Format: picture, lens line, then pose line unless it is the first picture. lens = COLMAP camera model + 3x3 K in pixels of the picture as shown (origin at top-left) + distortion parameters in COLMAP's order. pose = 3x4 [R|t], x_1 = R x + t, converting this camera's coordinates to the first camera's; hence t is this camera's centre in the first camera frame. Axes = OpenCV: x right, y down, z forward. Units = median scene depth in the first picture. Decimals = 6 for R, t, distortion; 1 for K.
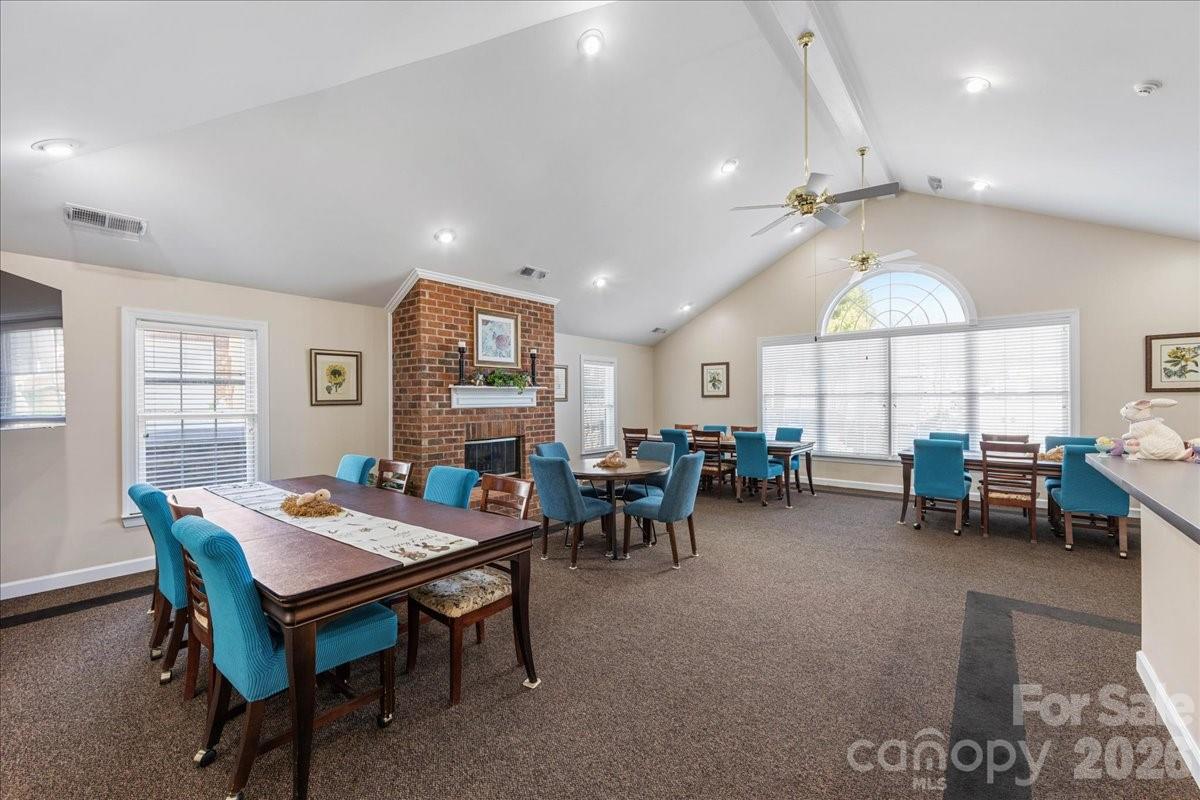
lens RADIAL K [[474.9, 0, 594.5], [0, 474.9, 402.4], [0, 0, 1]] dist [-0.002083, -0.000402]
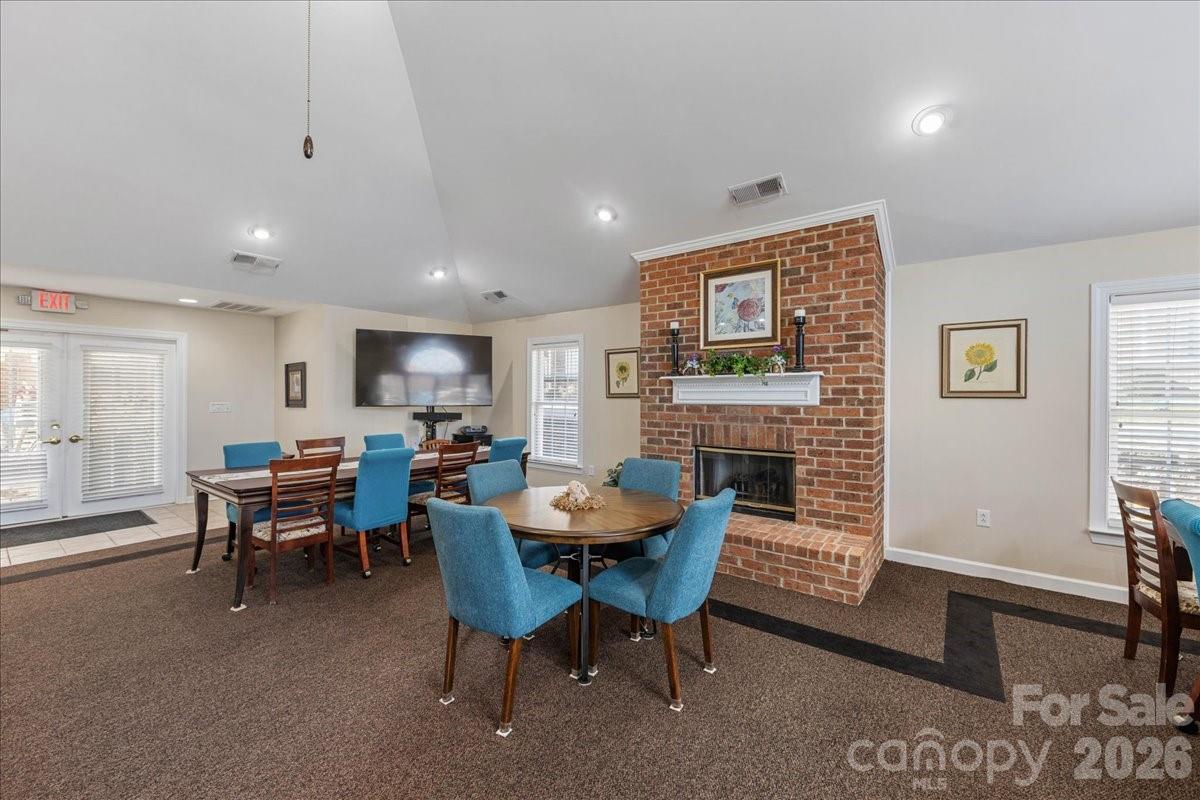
lens RADIAL K [[474.9, 0, 596.9], [0, 474.9, 393.2], [0, 0, 1]] dist [-0.002083, -0.000402]
pose [[0.048792, 0.007109, -0.998784, 0.507890], [-0.003699, 0.999969, 0.006937, -0.011007], [0.998802, 0.003356, 0.048817, 0.796220]]
